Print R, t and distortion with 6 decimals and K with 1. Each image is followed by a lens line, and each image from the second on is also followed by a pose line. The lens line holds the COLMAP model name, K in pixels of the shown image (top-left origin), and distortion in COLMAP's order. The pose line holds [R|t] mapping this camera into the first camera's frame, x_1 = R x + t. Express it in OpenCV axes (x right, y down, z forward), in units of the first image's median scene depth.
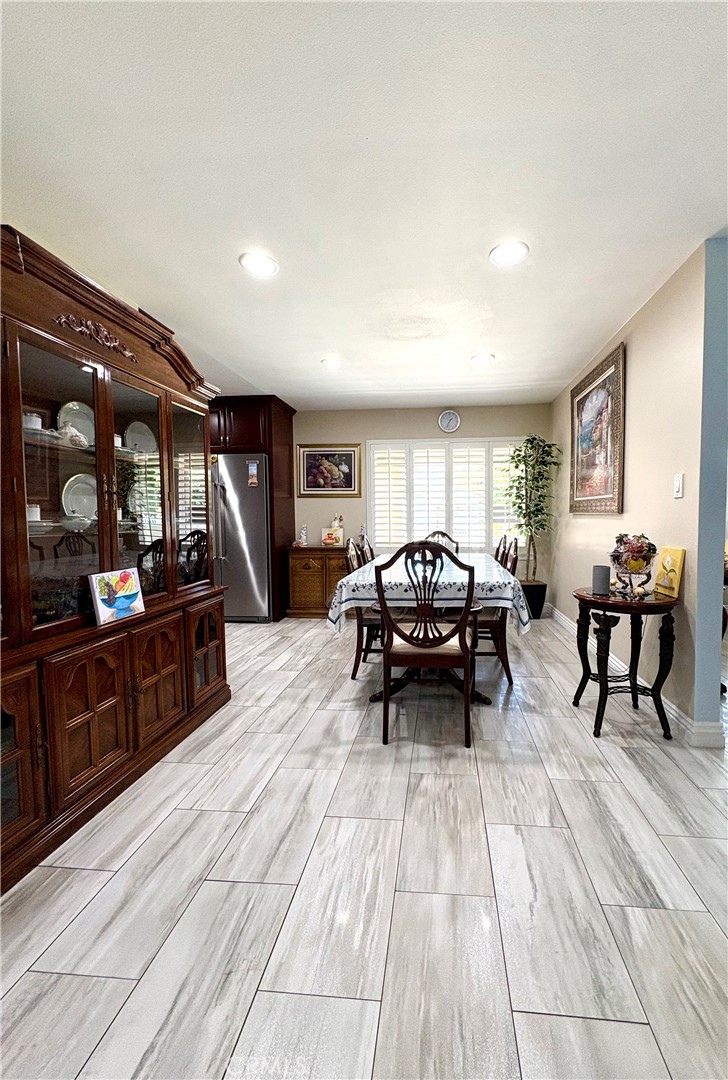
lens RADIAL K [[433.1, 0, 404.6], [0, 433.1, 538.0], [0, 0, 1]] dist [-0.000830, -0.000064]
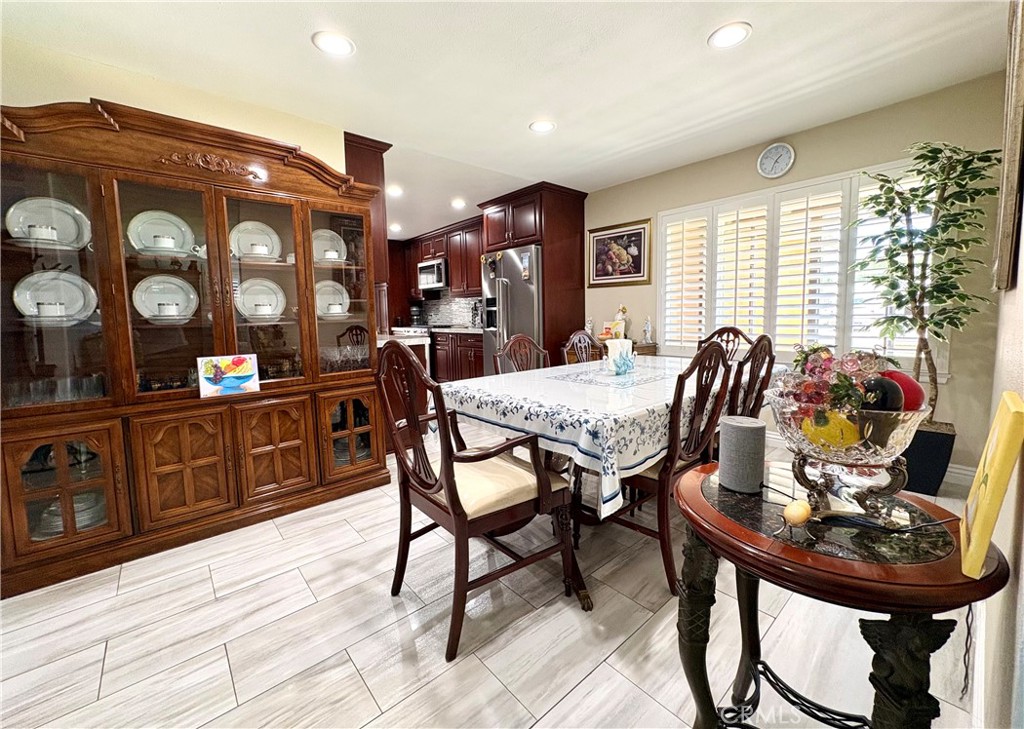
lens RADIAL K [[408.9, 0, 511.9], [0, 408.9, 344.4], [0, 0, 1]] dist [0.001495, 0.000151]
pose [[0.715146, 0.046036, -0.697458, 0.609926], [-0.020539, 0.998782, 0.044865, -0.021515], [0.698673, -0.017759, 0.715220, 0.619007]]
